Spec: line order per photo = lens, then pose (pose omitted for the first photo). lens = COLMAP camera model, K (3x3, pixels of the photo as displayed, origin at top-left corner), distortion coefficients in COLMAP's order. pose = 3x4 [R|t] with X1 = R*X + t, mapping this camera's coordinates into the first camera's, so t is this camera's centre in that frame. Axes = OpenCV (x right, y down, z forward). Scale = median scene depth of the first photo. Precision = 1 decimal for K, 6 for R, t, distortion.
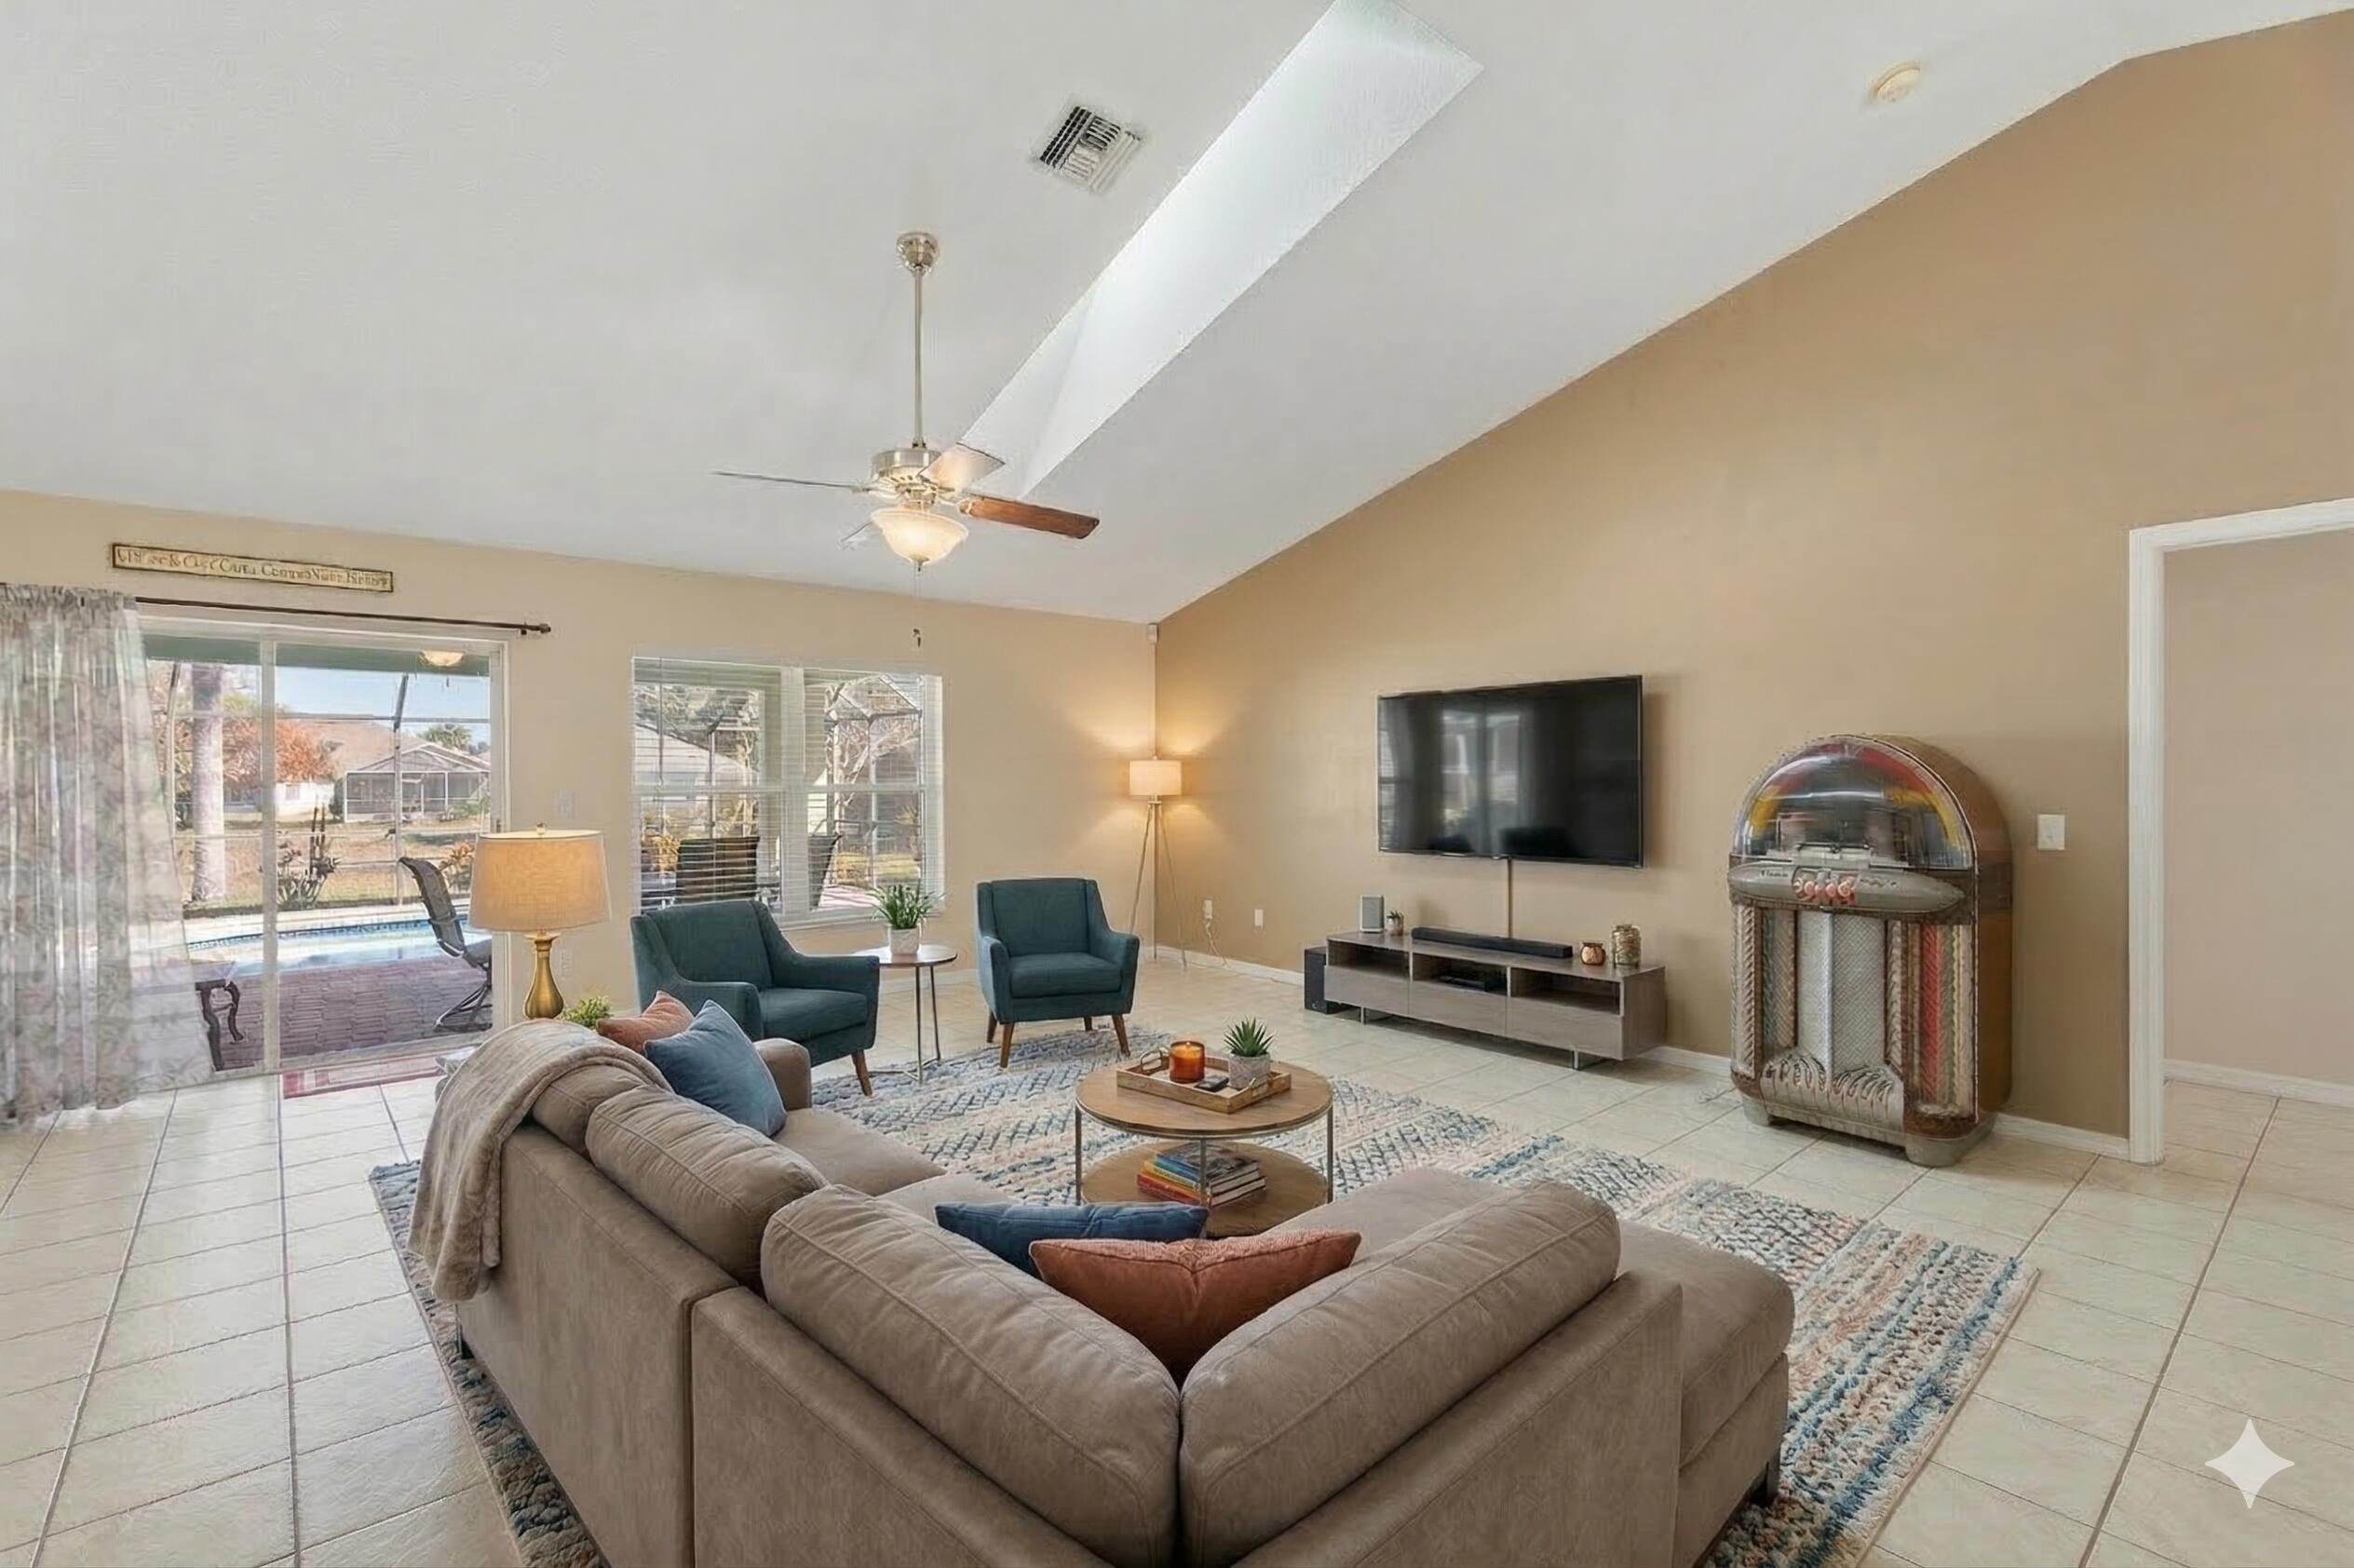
lens RADIAL K [[1035.2, 0, 1169.6], [0, 1035.2, 786.6], [0, 0, 1]] dist [0.001024, -0.000418]
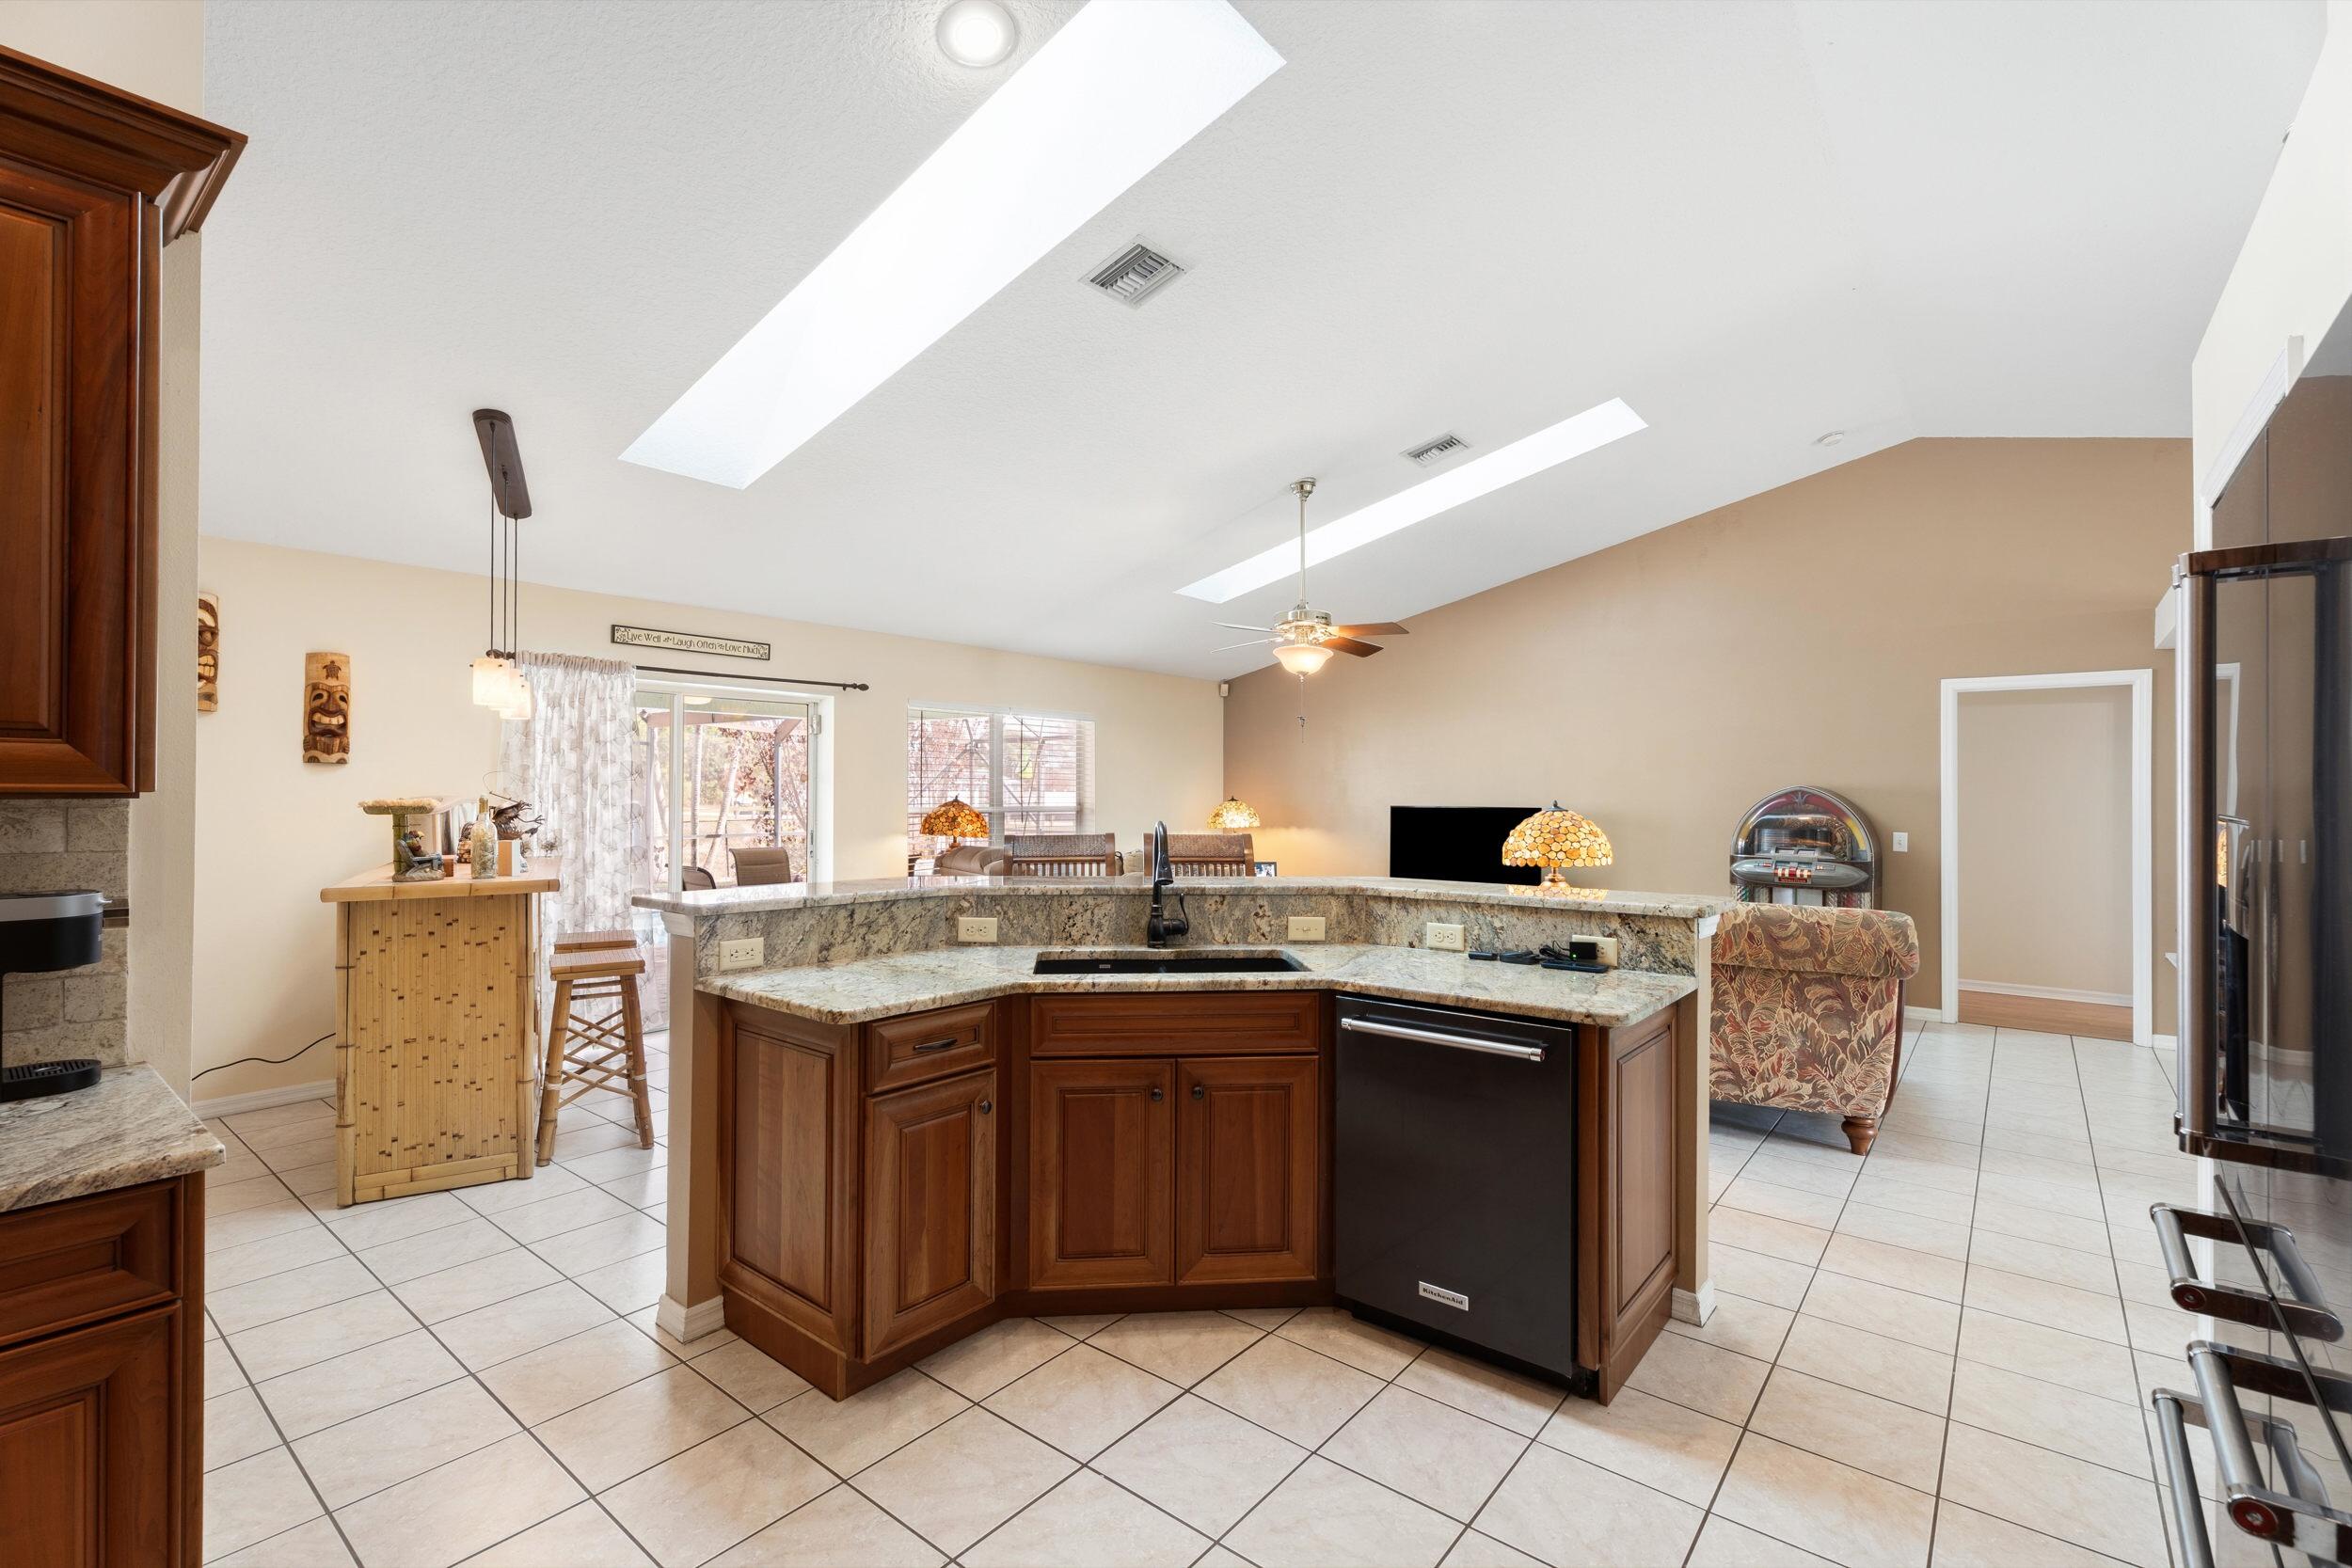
lens RADIAL K [[1034.2, 0, 1185.5], [0, 1034.2, 787.7], [0, 0, 1]] dist [0.001024, -0.000418]
pose [[0.984817, 0.009550, 0.173331, -0.673730], [-0.006672, 0.999830, -0.017182, -0.009963], [-0.173466, 0.015765, 0.984714, -0.545891]]
